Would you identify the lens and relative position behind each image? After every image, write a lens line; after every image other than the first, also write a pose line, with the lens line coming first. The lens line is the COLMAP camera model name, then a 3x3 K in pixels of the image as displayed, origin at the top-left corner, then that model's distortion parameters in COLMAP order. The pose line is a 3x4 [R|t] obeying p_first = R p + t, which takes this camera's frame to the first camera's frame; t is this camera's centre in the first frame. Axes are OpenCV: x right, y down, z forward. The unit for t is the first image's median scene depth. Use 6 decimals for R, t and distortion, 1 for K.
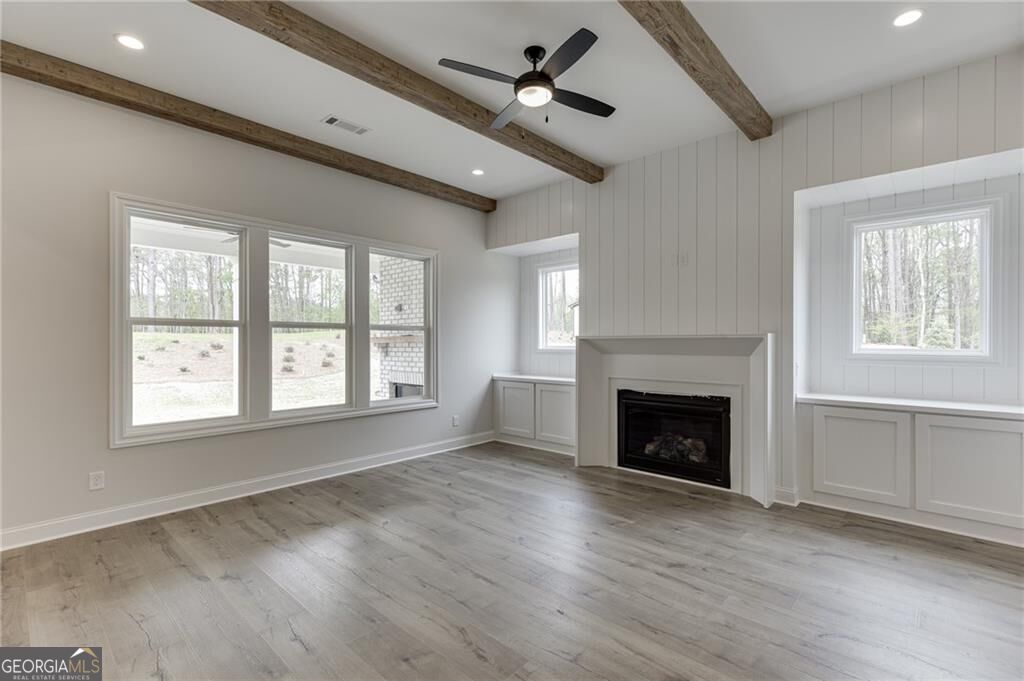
lens RADIAL K [[472.6, 0, 508.7], [0, 472.6, 343.0], [0, 0, 1]] dist [0.010952, -0.002725]
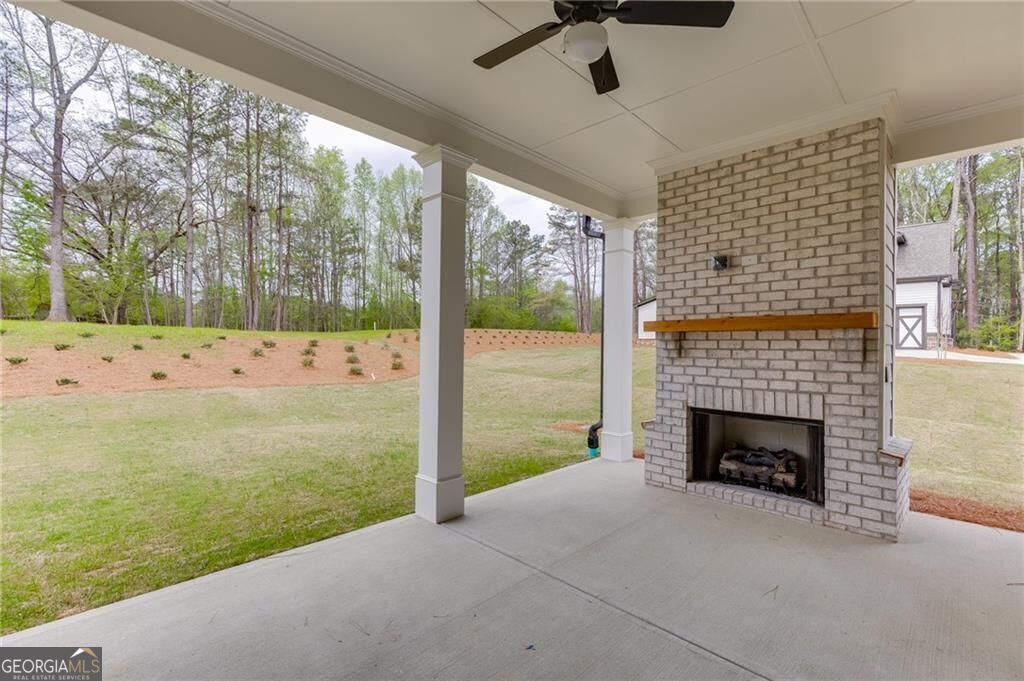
lens RADIAL K [[472.6, 0, 513.1], [0, 472.6, 343.2], [0, 0, 1]] dist [0.010952, -0.002725]
pose [[0.999369, 0.012979, -0.033065, -0.686258], [-0.013235, 0.999884, -0.007530, 0.030006], [0.032963, 0.007963, 0.999425, 0.745874]]
